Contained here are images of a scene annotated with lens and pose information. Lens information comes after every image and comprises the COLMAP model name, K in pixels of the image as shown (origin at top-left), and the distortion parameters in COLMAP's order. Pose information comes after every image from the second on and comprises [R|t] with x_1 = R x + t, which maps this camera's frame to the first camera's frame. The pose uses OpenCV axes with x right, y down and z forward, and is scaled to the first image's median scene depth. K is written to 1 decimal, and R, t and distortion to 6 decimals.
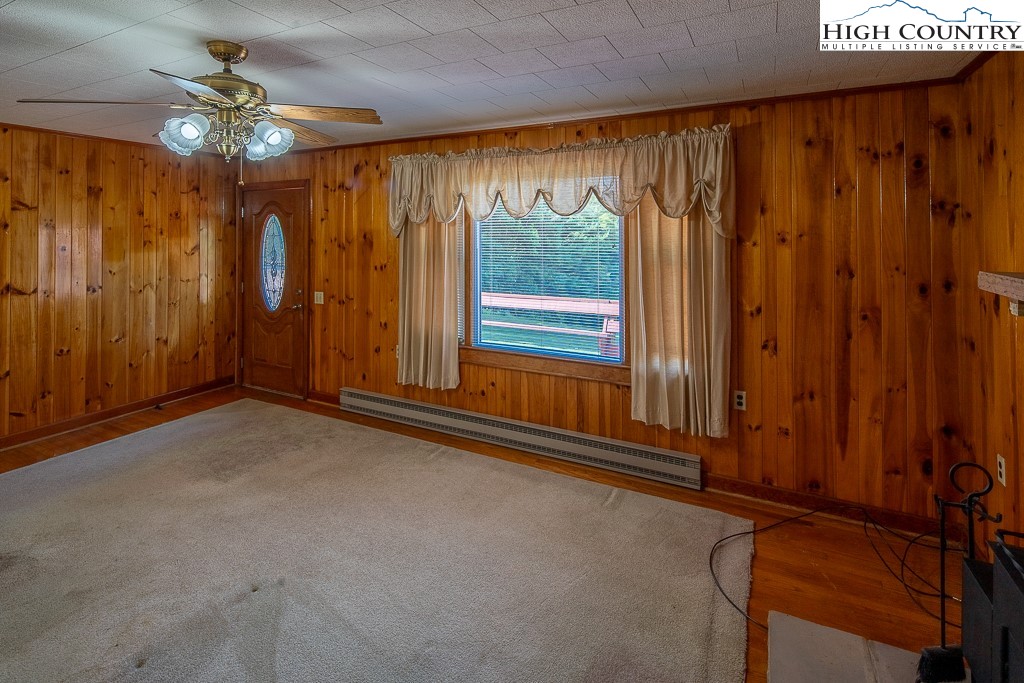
lens RADIAL K [[501.8, 0, 515.7], [0, 501.8, 225.6], [0, 0, 1]] dist [0.000536, -0.001550]
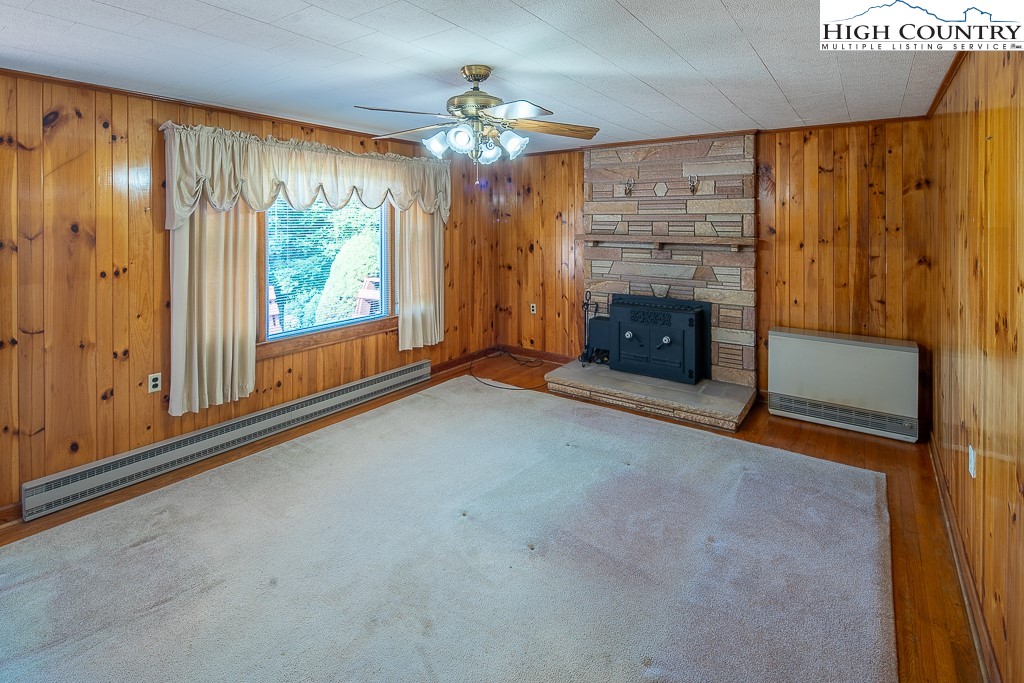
lens RADIAL K [[501.8, 0, 515.7], [0, 501.8, 225.6], [0, 0, 1]] dist [0.000536, -0.001550]
pose [[0.131213, -0.005683, 0.991338, -1.035964], [-0.012121, 0.999900, 0.007336, 0.008553], [-0.991280, -0.012979, 0.131131, 0.433636]]
